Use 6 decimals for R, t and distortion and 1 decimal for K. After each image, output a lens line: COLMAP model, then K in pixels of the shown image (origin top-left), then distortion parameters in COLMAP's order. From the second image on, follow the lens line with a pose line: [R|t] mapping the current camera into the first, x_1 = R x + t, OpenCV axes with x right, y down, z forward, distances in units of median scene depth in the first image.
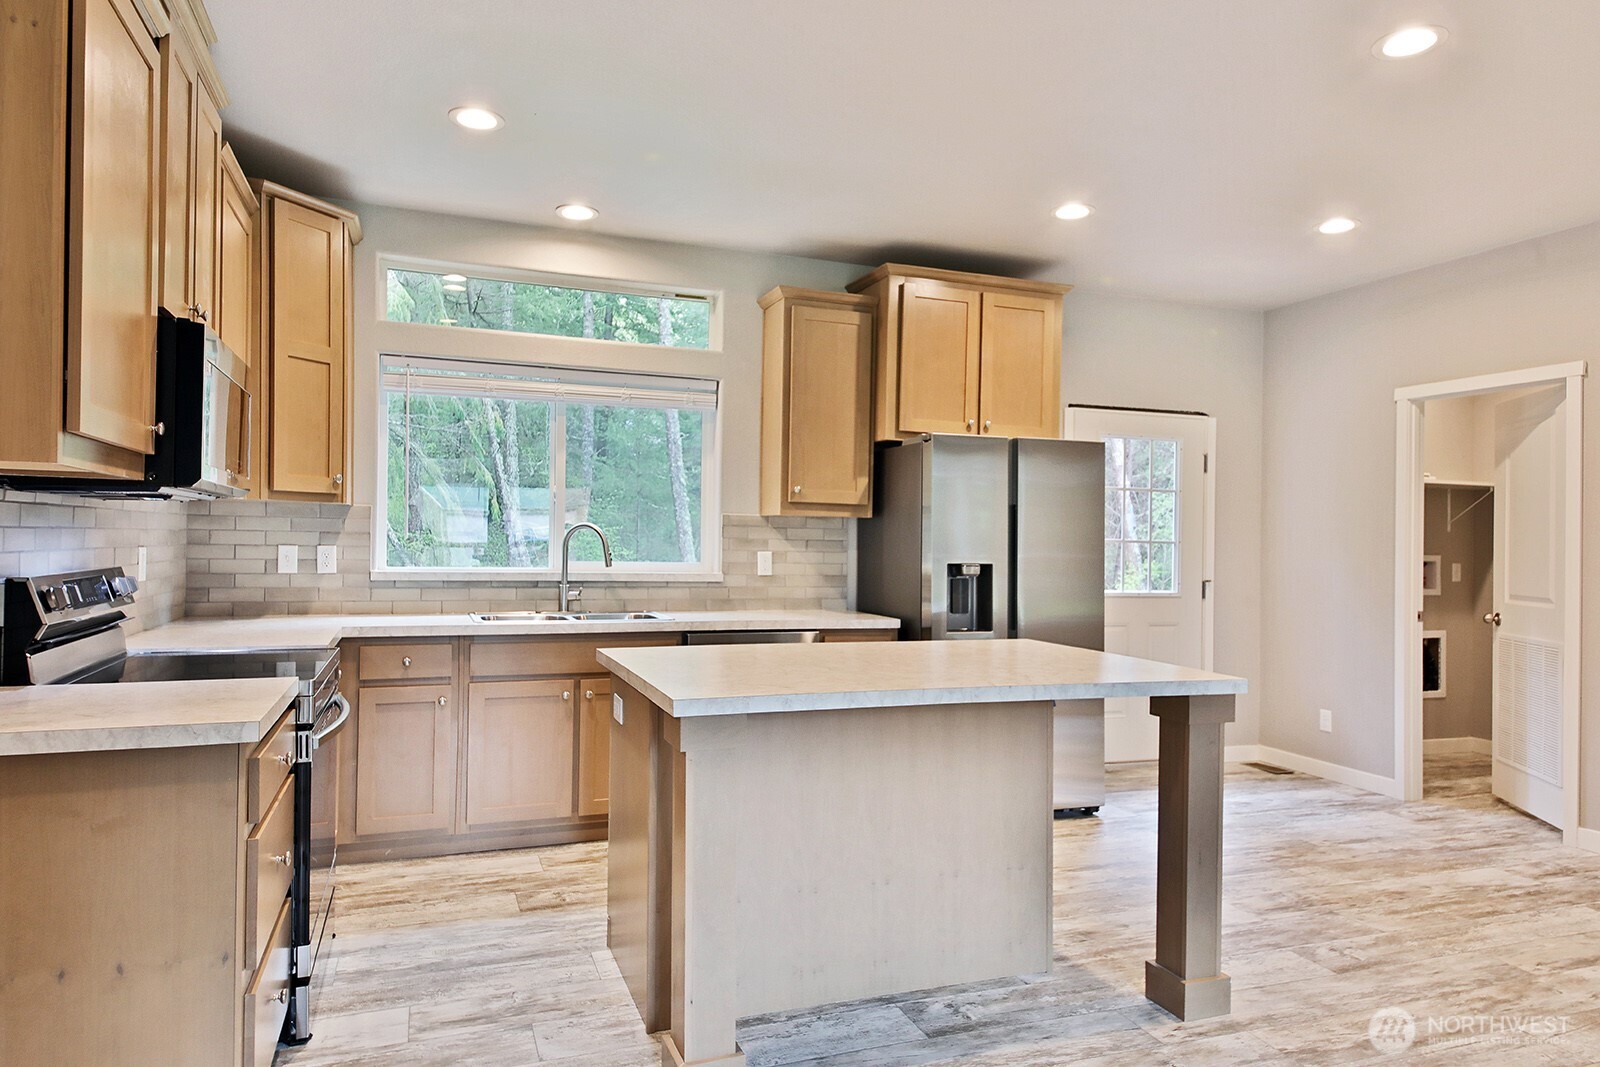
lens RADIAL K [[964.8, 0, 800.0], [0, 964.8, 533.5], [0, 0, 1]] dist [0.027958, -0.044947]
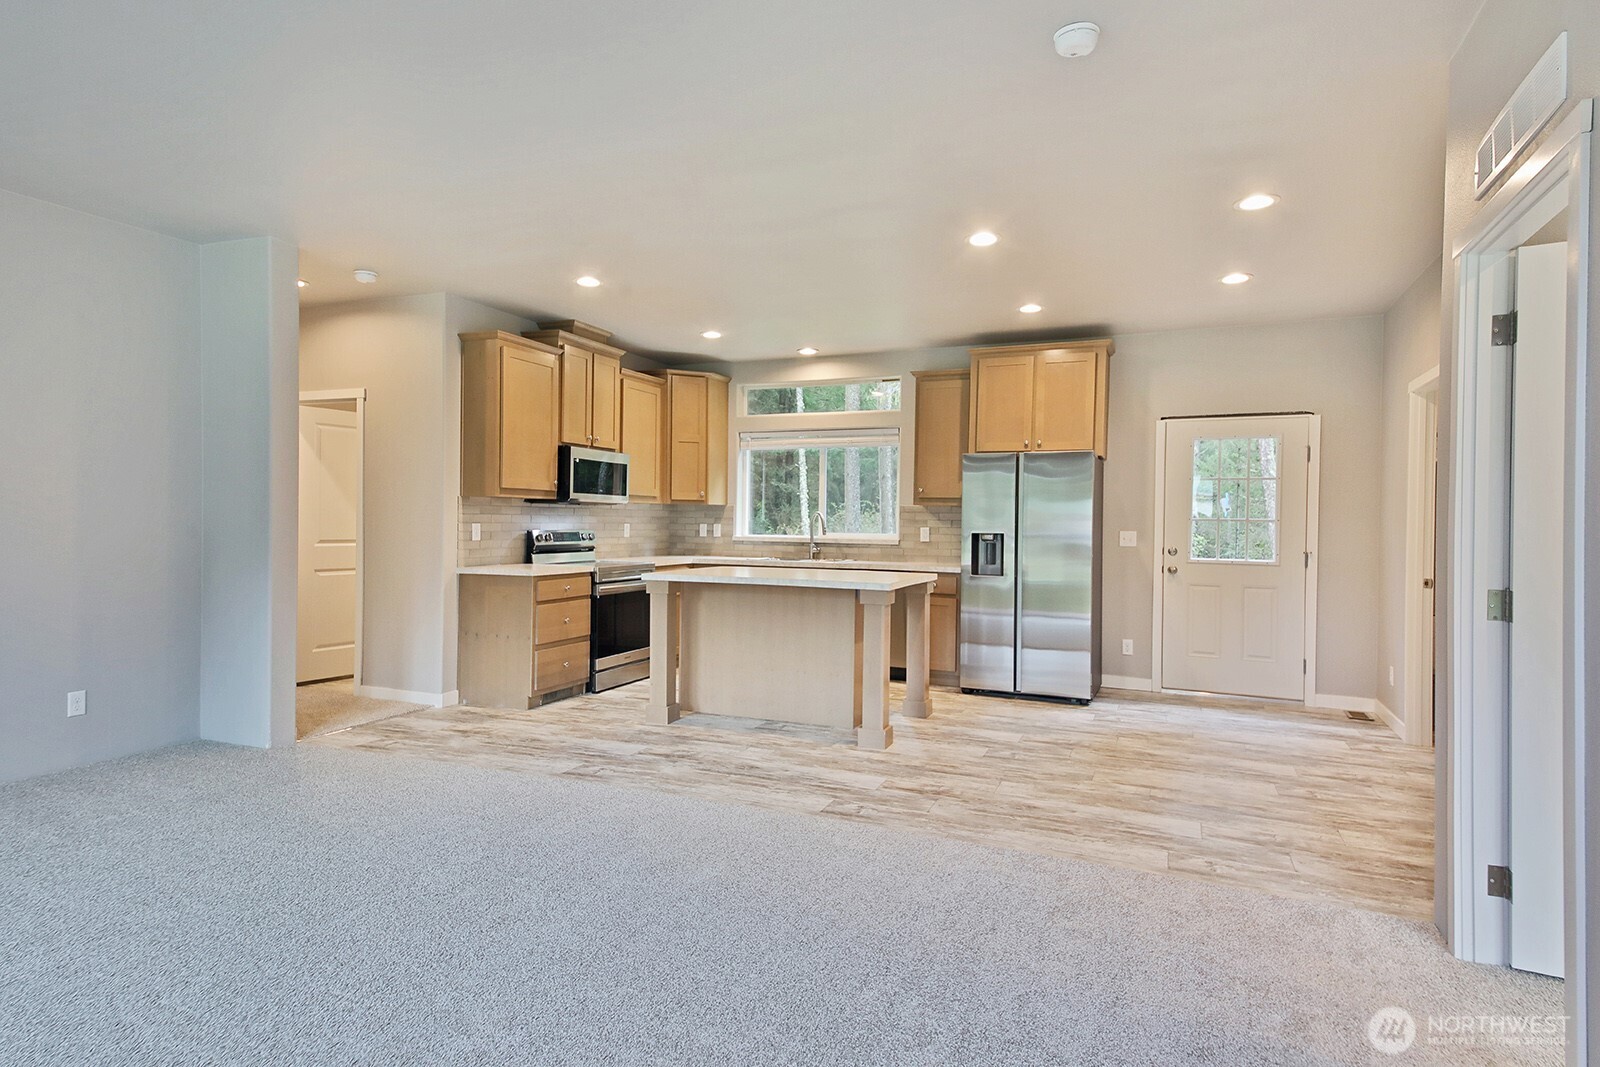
lens RADIAL K [[878.9, 0, 800.0], [0, 878.9, 533.5], [0, 0, 1]] dist [0.107162, 0.000116]
pose [[0.730527, 0.002420, -0.682879, 0.910327], [0.004191, 0.999959, 0.008028, 0.017214], [0.682871, -0.008727, 0.730487, -0.282741]]
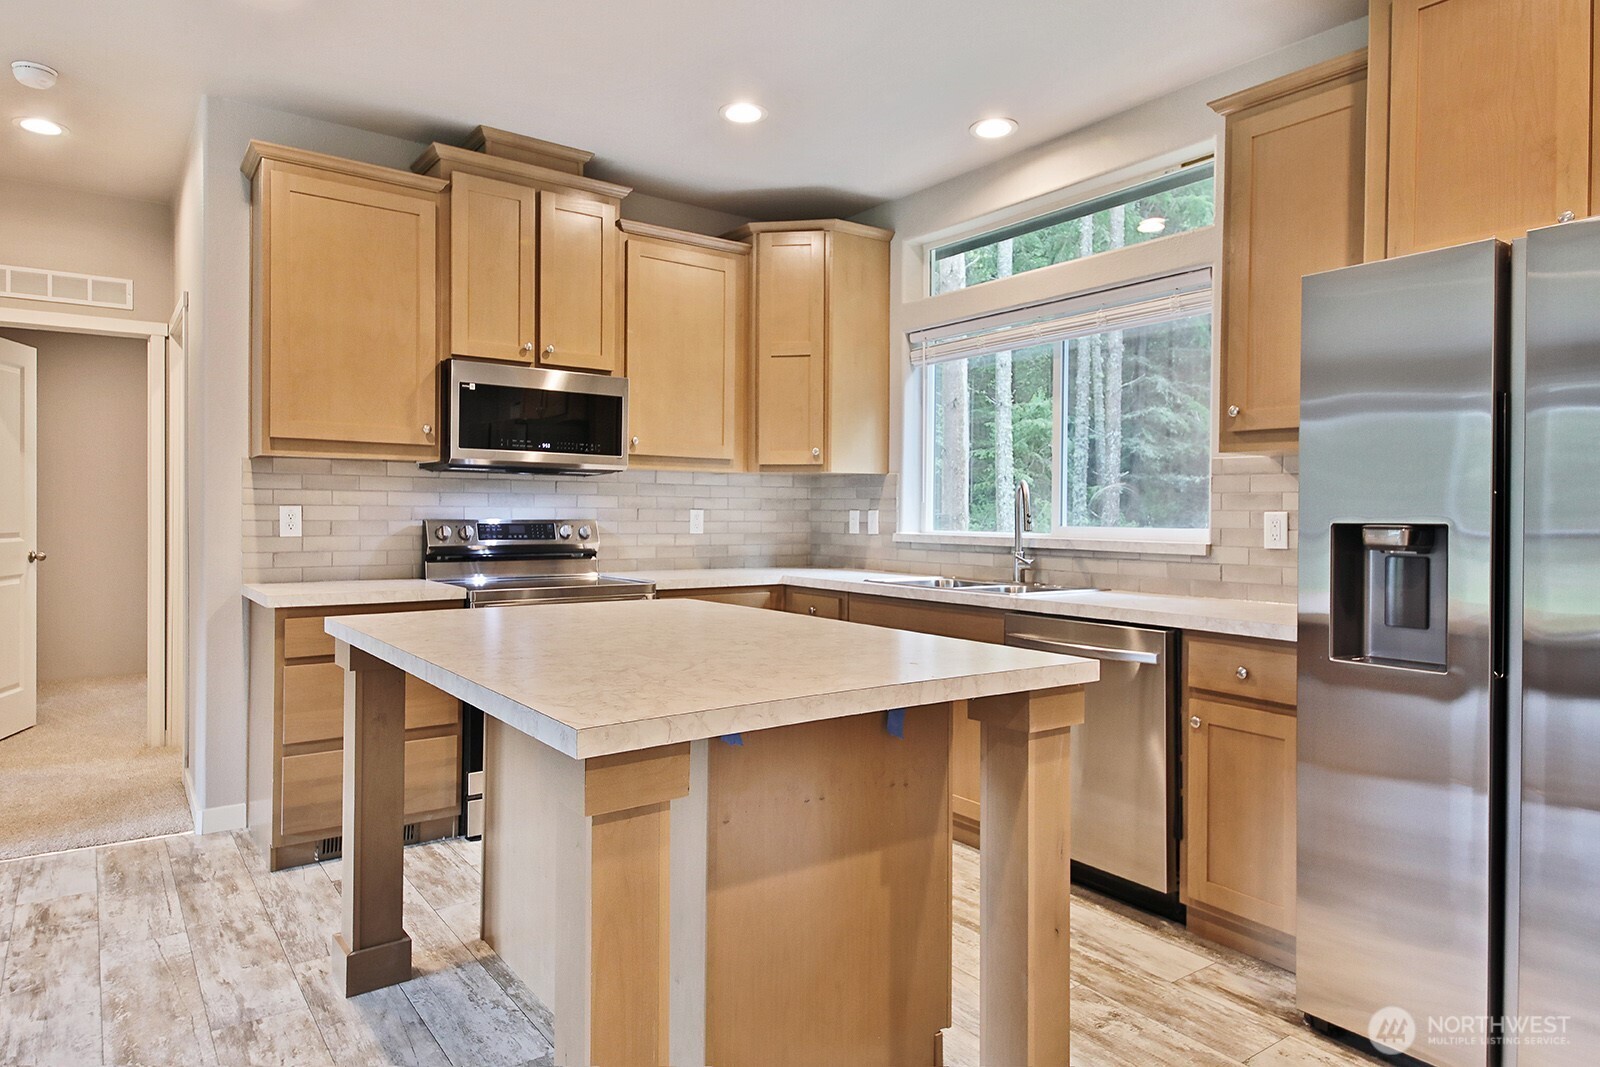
lens RADIAL K [[945.2, 0, 781.4], [0, 945.2, 527.2], [0, 0, 1]] dist [0.002308, -0.000347]
pose [[0.269410, -0.001277, -0.963025, 0.519533], [0.003390, 0.999994, -0.000378, 0.030149], [0.963020, -0.003163, 0.269413, 0.547977]]
